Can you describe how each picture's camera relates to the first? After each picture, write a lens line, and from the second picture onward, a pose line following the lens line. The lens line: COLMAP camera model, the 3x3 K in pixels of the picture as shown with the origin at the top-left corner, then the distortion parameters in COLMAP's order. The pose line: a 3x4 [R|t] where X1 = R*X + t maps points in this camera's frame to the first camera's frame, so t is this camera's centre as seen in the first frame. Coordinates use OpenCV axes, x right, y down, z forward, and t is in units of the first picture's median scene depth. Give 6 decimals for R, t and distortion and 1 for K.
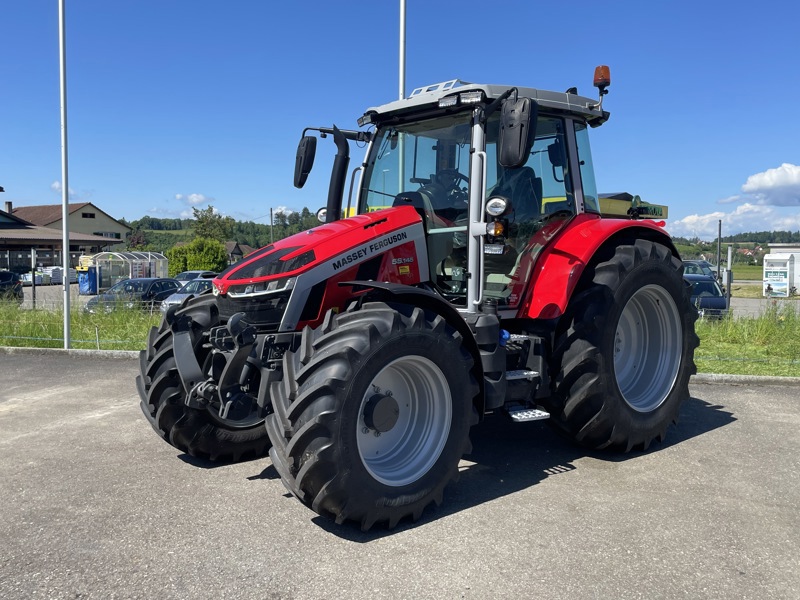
lens RADIAL K [[736.1, 0, 403.3], [0, 736.1, 286.9], [0, 0, 1]] dist [0.037285, -0.008748]
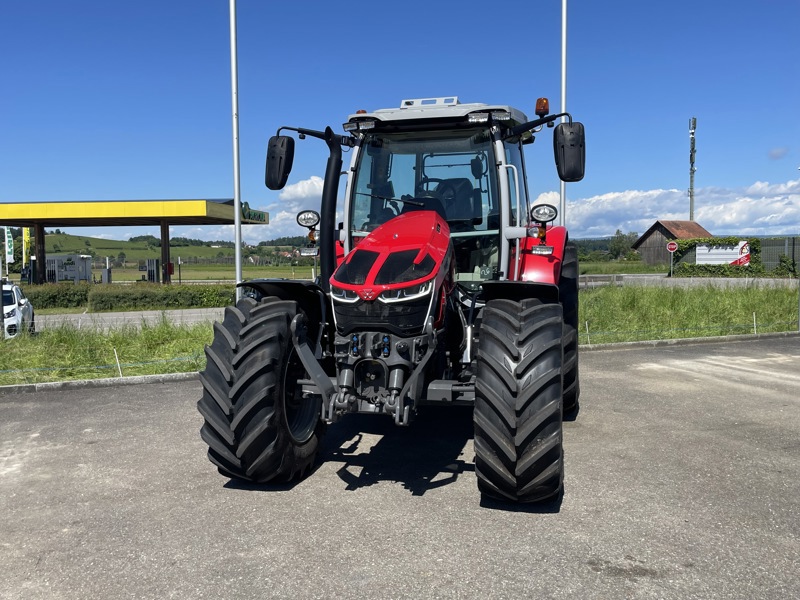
lens RADIAL K [[716.1, 0, 400.0], [0, 716.1, 300.0], [0, 0, 1]] dist [0.046451, -0.000343]
pose [[0.829962, -0.051572, 0.555430, -0.645362], [0.043774, 0.998668, 0.027316, -0.012442], [-0.556099, 0.001643, 0.831114, 0.170581]]
